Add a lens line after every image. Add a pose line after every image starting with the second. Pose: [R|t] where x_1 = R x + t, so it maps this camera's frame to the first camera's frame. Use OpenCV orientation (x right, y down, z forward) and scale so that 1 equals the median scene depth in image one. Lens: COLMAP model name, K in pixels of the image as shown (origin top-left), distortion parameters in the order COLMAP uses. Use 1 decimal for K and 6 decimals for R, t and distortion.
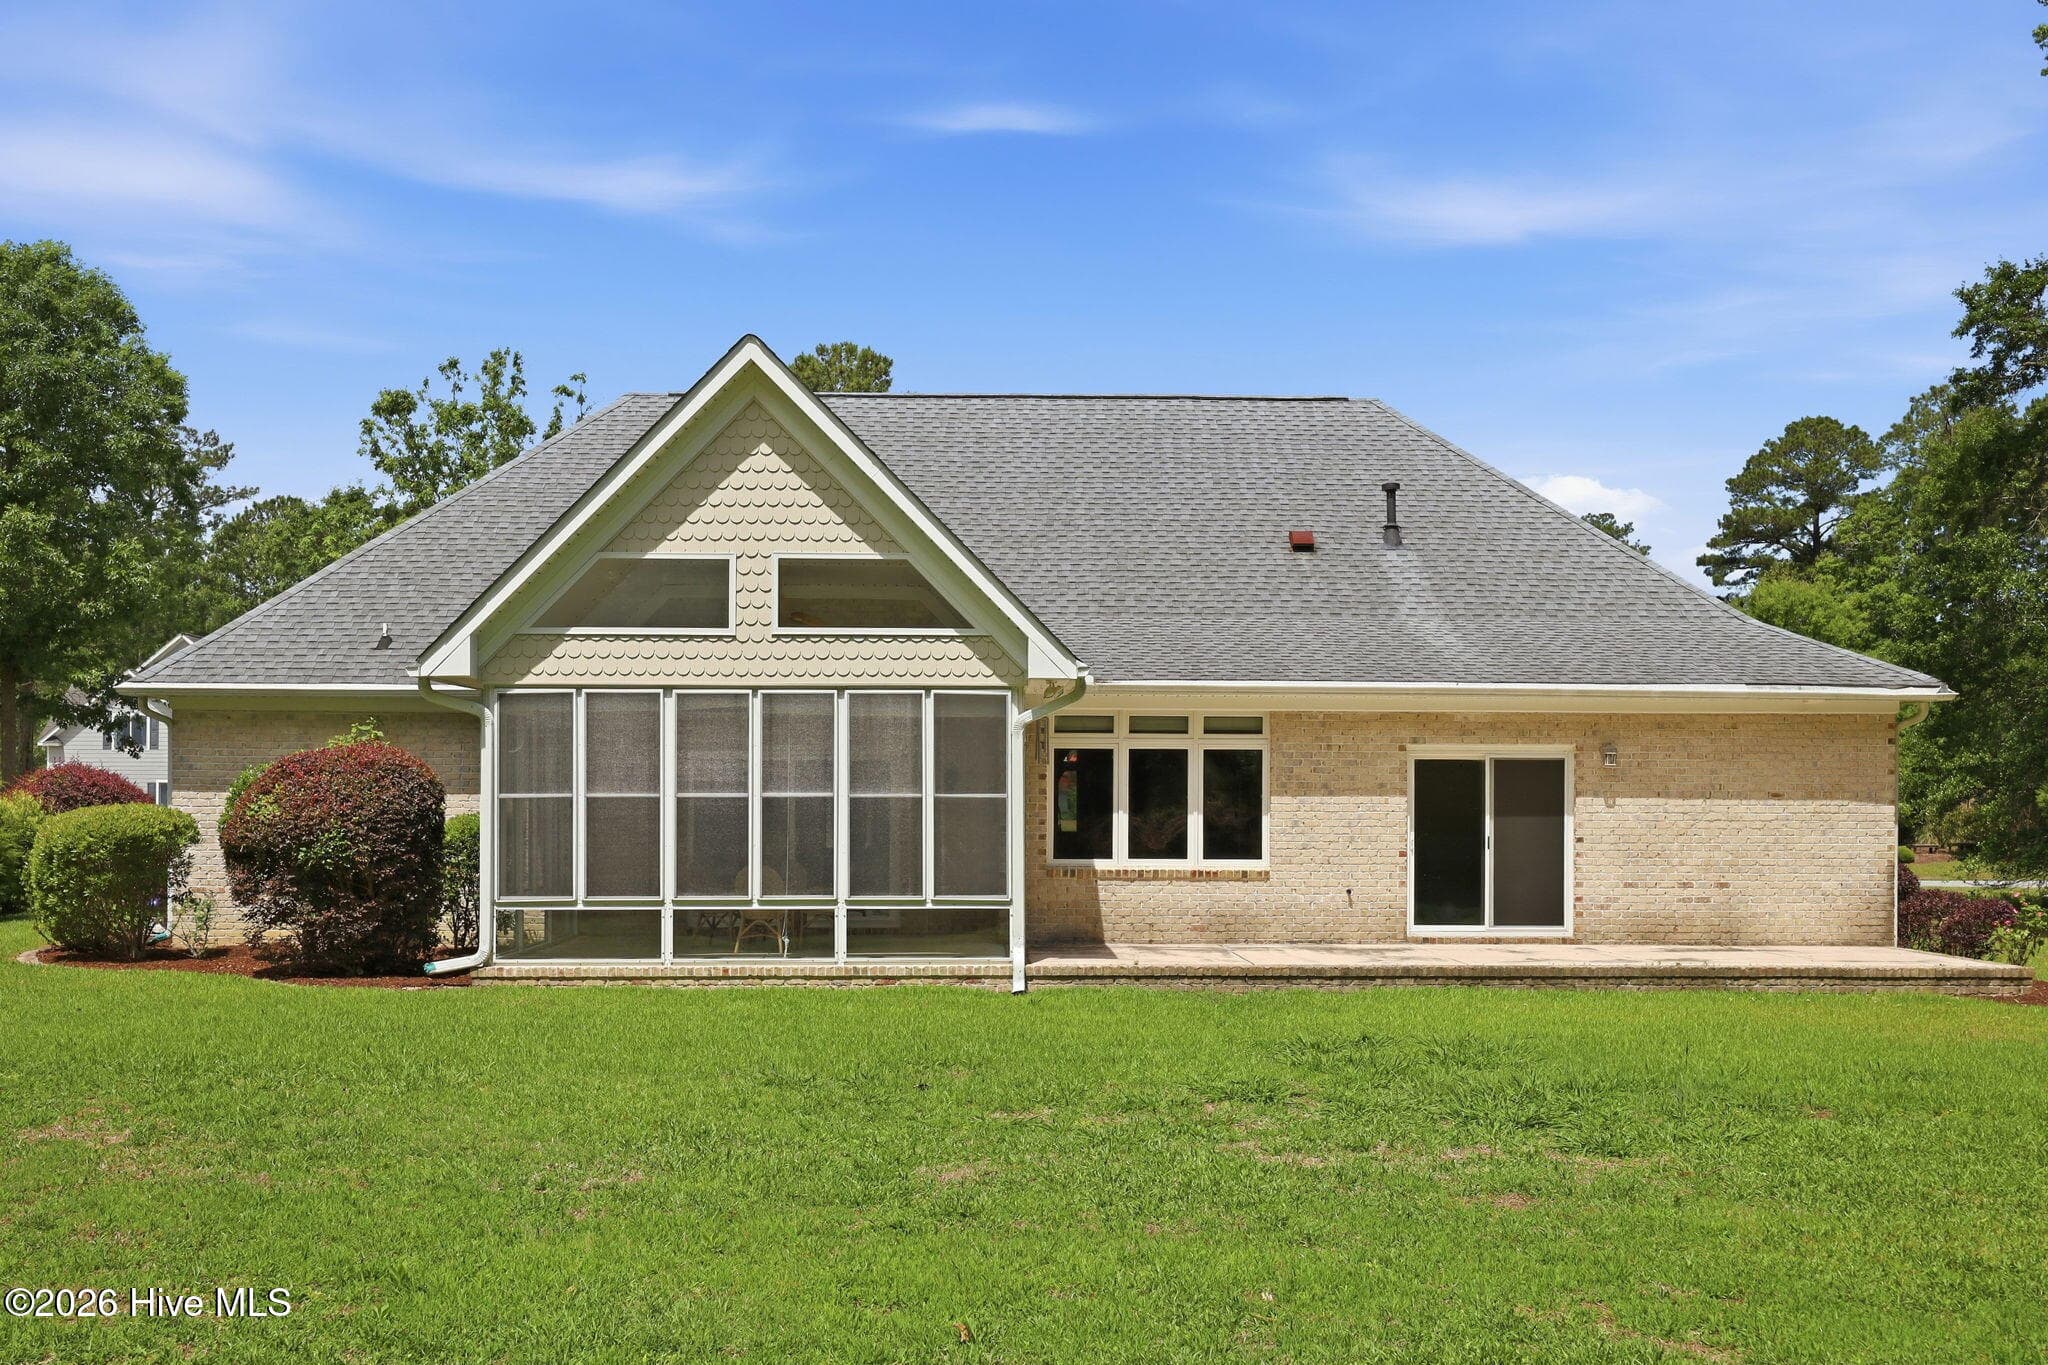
lens RADIAL K [[2026.6, 0, 1025.2], [0, 2026.6, 807.3], [0, 0, 1]] dist [-0.009799, 0.000850]
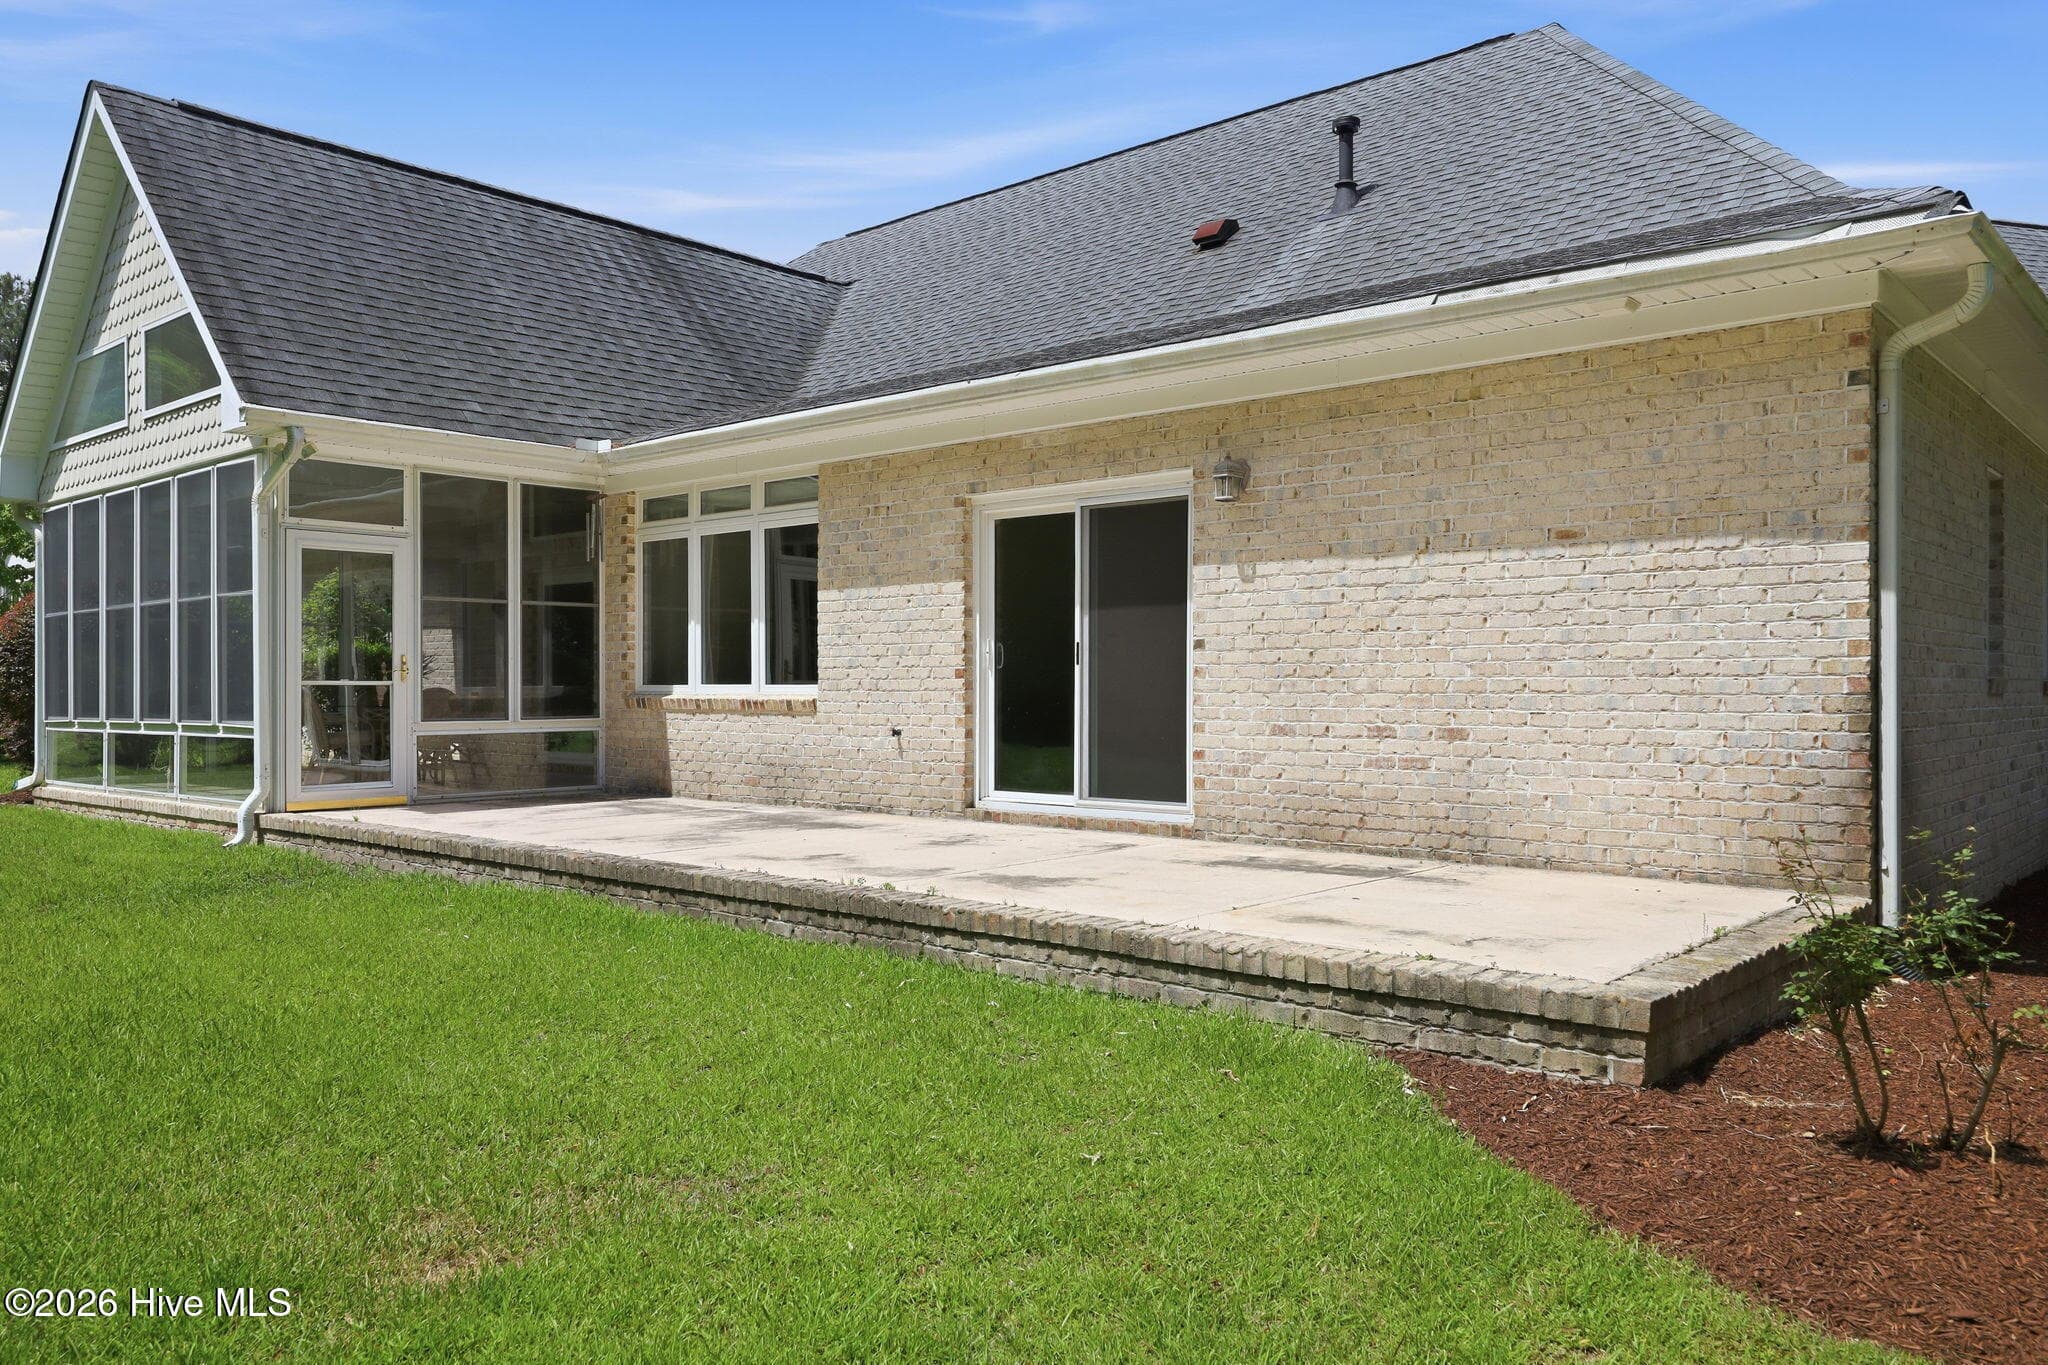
lens RADIAL K [[1508.0, 0, 1020.7], [0, 1508.0, 706.4], [0, 0, 1]] dist [-0.000234, -0.000461]
pose [[0.730867, 0.004781, -0.682503, 0.512496], [0.001402, 0.999963, 0.008506, 0.028953], [0.682518, -0.007174, 0.730833, 0.675855]]
